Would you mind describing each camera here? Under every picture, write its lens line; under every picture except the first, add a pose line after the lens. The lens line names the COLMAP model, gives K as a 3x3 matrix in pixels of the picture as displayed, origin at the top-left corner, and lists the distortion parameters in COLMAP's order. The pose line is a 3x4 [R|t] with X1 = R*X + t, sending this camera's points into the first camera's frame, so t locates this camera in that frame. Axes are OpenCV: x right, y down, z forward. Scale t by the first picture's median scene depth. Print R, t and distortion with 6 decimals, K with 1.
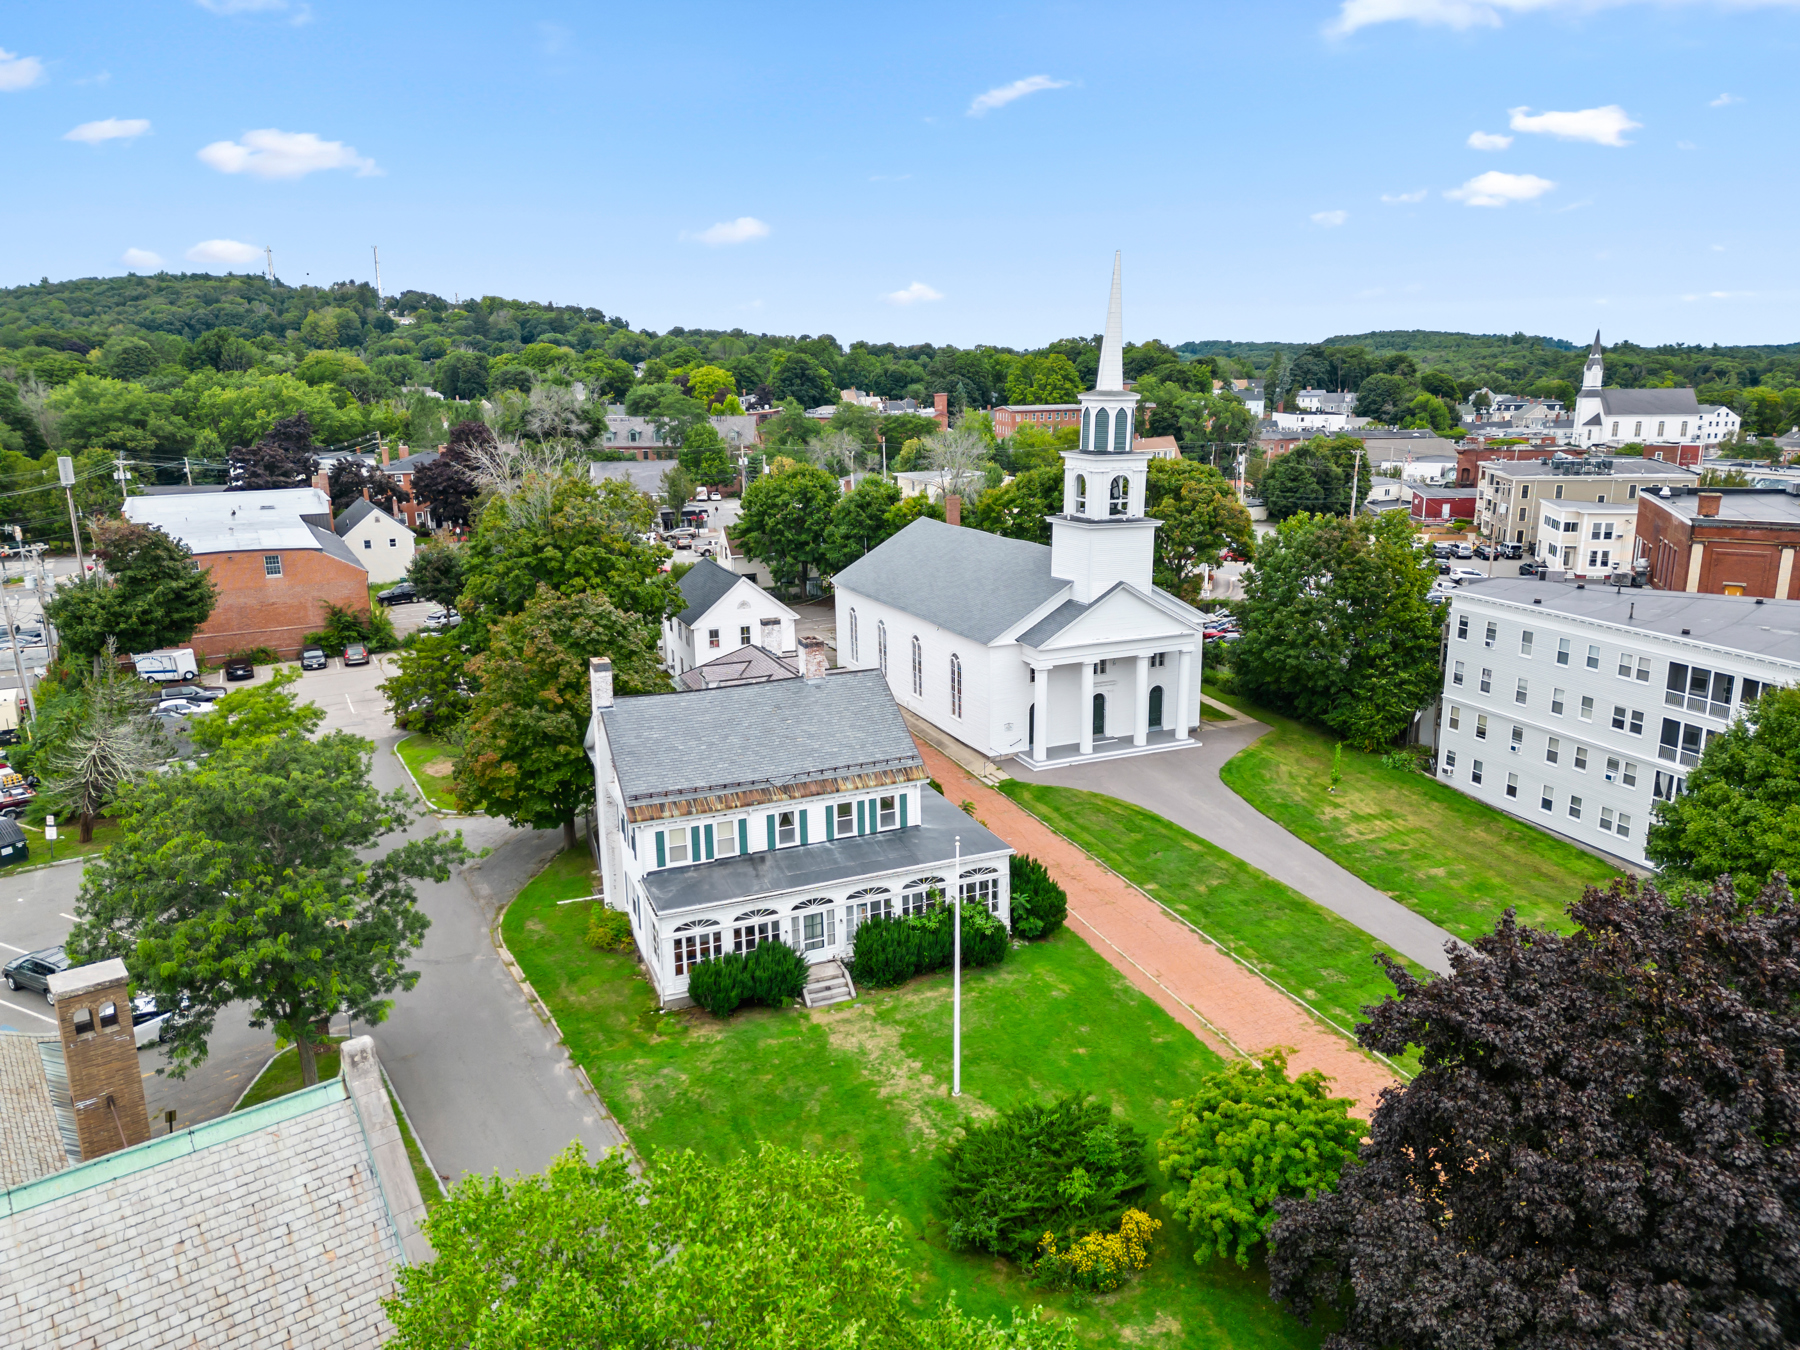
lens RADIAL K [[1272.2, 0, 887.3], [0, 1272.2, 672.3], [0, 0, 1]] dist [0.053673, -0.053622]
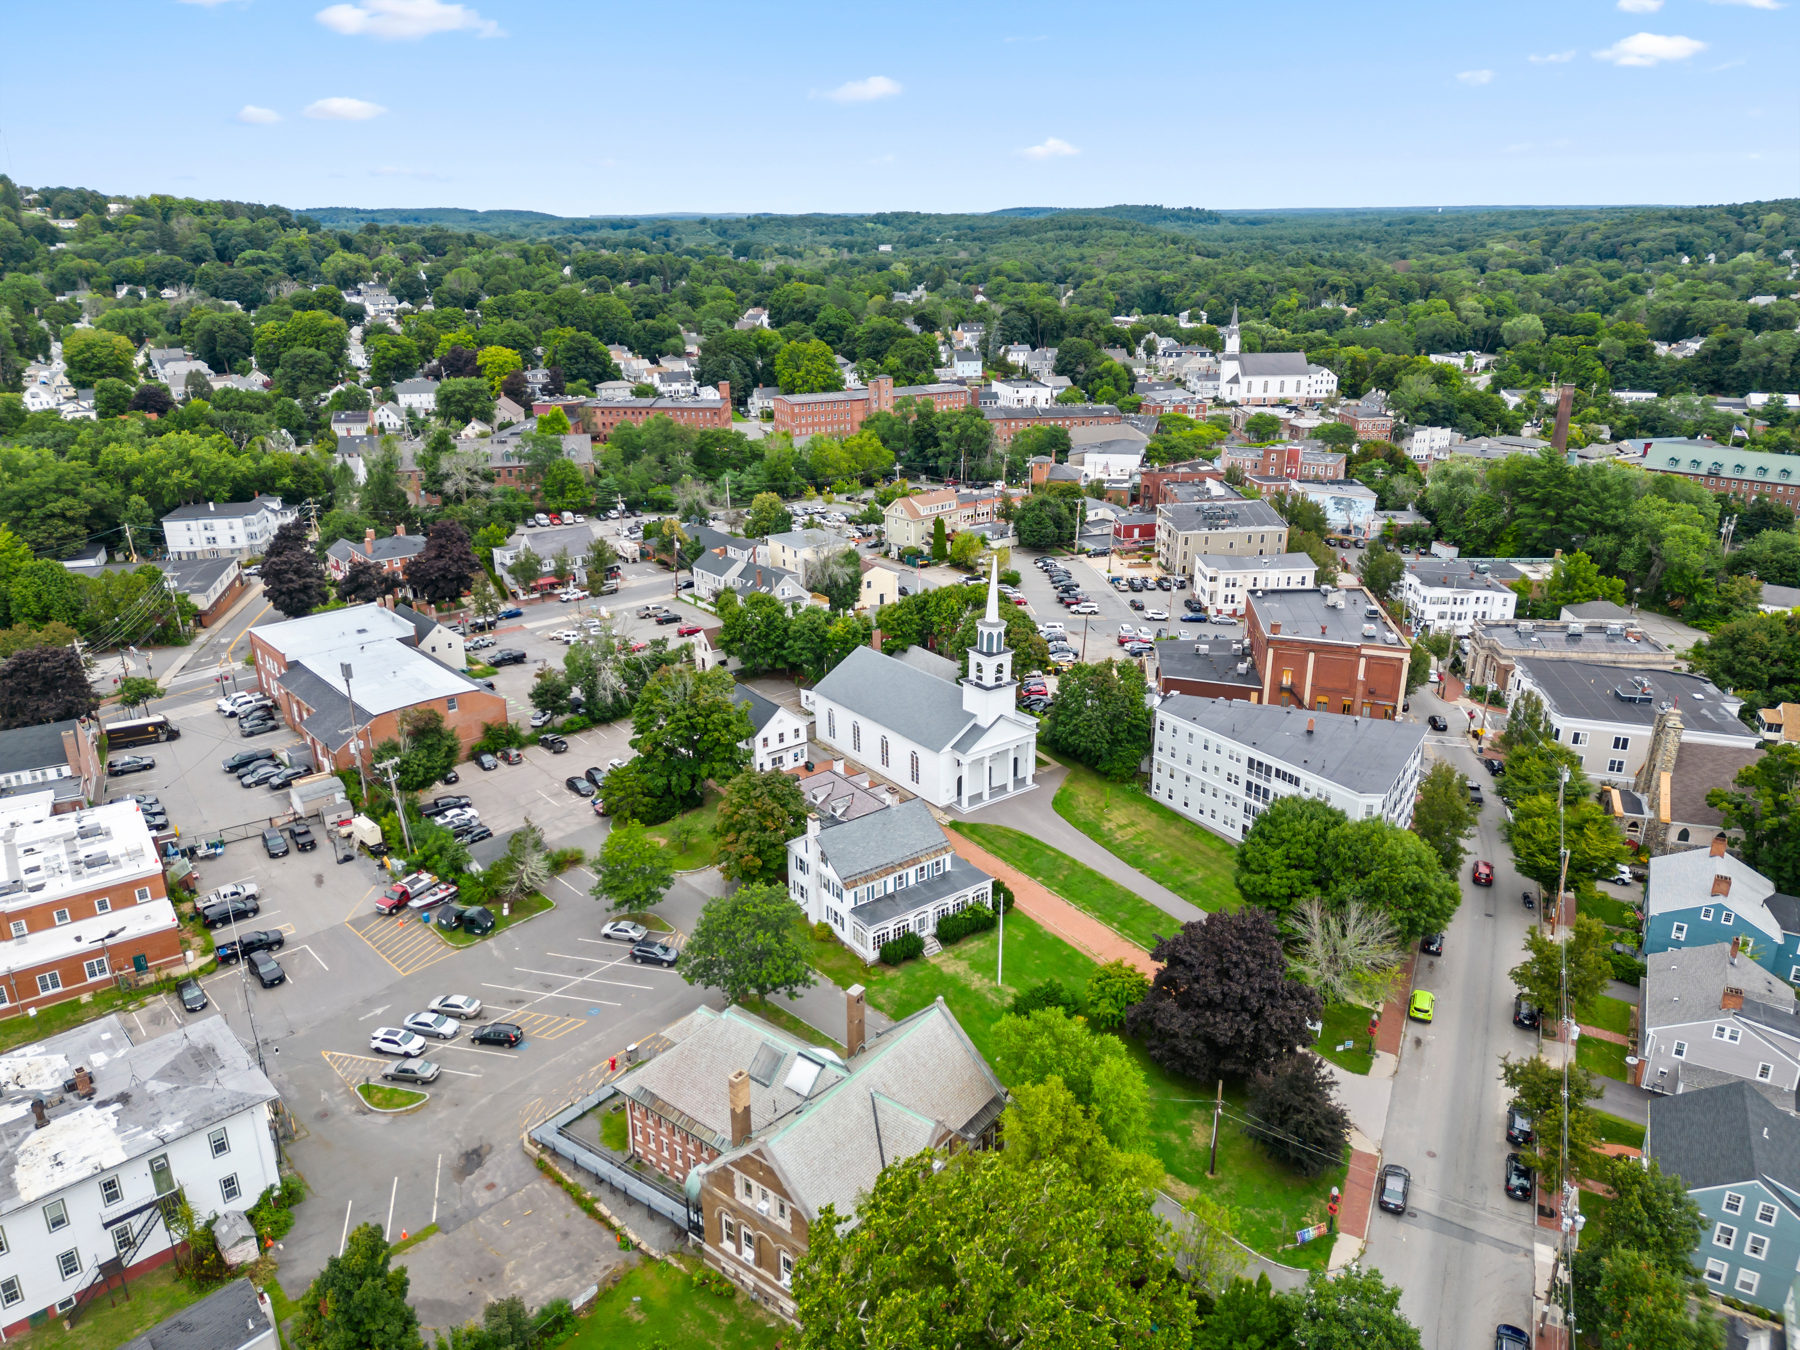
lens RADIAL K [[1272.2, 0, 890.3], [0, 1272.2, 671.4], [0, 0, 1]] dist [0.053673, -0.053622]
pose [[0.971774, -0.077163, 0.222937, -0.419704], [0.053142, 0.992307, 0.111812, -0.370461], [-0.229850, -0.096808, 0.968399, -0.862440]]
